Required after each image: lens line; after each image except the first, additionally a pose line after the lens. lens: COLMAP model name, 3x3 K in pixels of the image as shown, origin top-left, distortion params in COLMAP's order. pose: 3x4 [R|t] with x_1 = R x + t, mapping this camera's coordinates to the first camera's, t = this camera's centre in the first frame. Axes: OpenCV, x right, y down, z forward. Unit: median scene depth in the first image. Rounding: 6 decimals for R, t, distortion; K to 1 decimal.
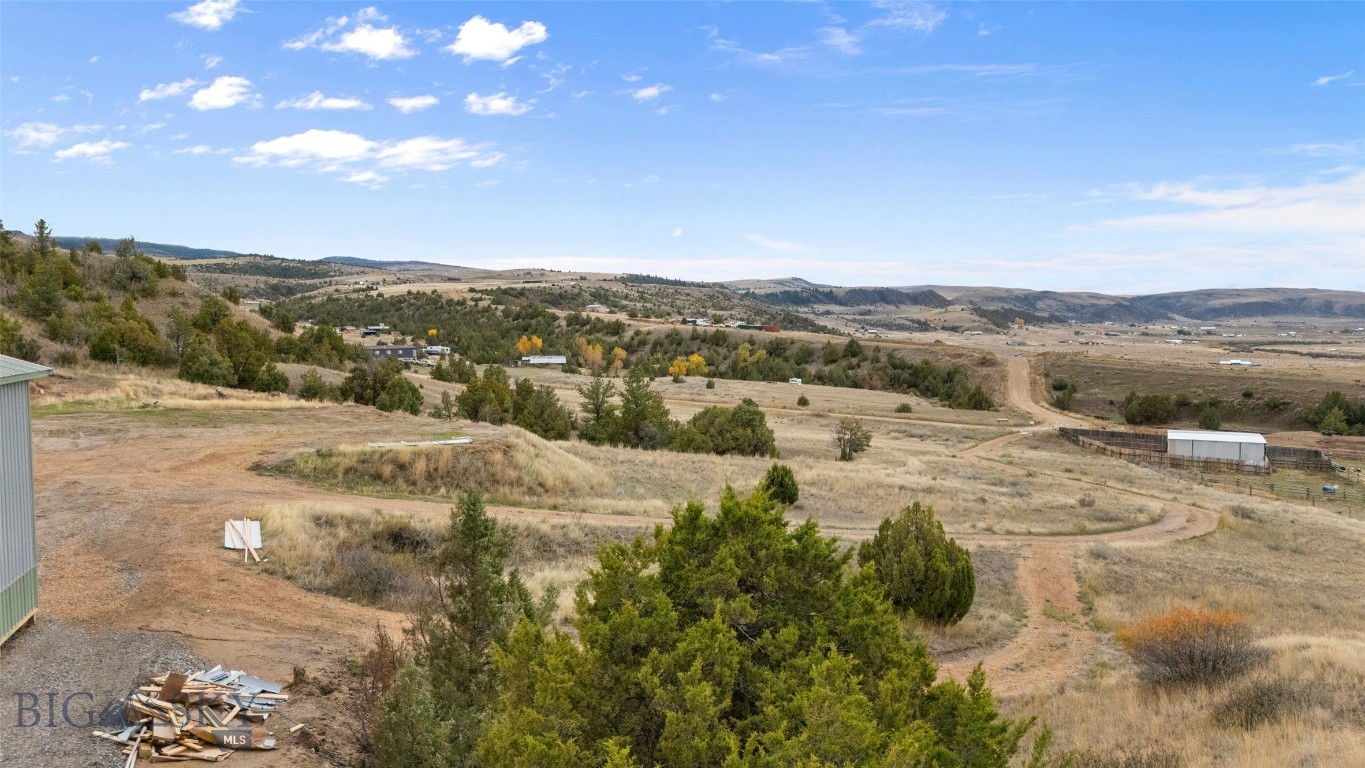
lens RADIAL K [[990.9, 0, 688.1], [0, 990.9, 397.6], [0, 0, 1]] dist [0.066391, -0.062433]
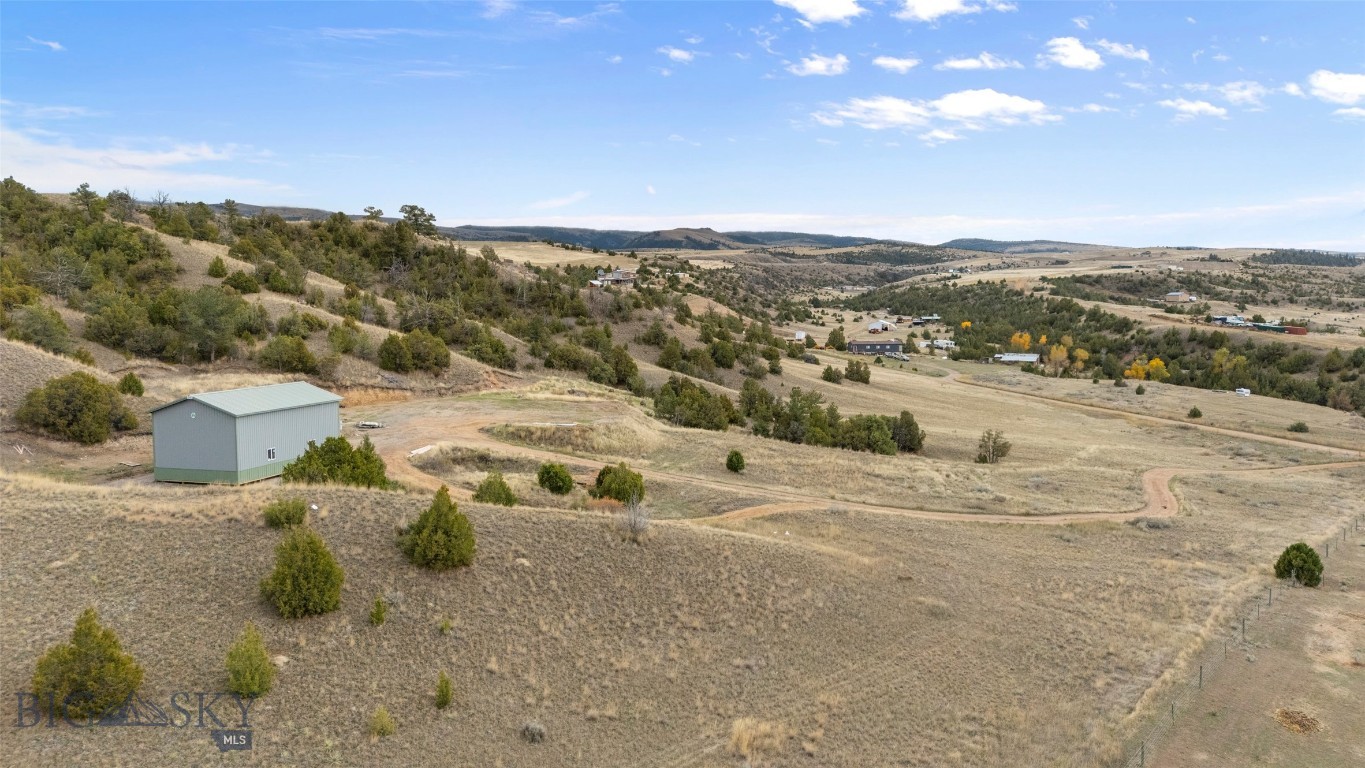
lens RADIAL K [[990.9, 0, 683.6], [0, 990.9, 381.9], [0, 0, 1]] dist [0.066391, -0.062433]
pose [[0.818026, 0.050766, -0.572937, 0.132796], [-0.047967, 0.998649, 0.020000, -0.011522], [0.573178, 0.011121, 0.819356, -0.072158]]
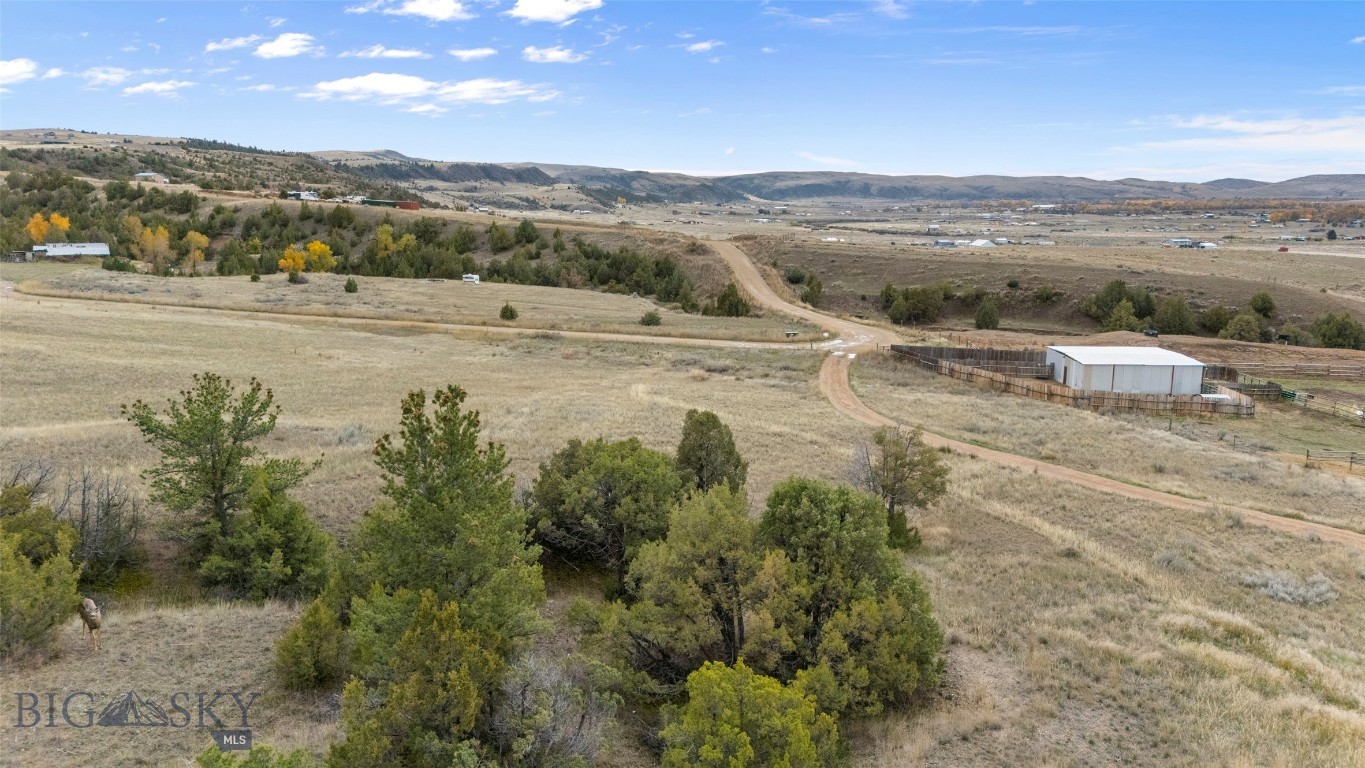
lens RADIAL K [[990.9, 0, 675.3], [0, 990.9, 390.9], [0, 0, 1]] dist [0.066391, -0.062433]
pose [[0.927945, -0.065704, 0.366880, -0.016147], [0.023636, 0.992732, 0.118004, -0.010125], [-0.371967, -0.100829, 0.922753, 0.151337]]
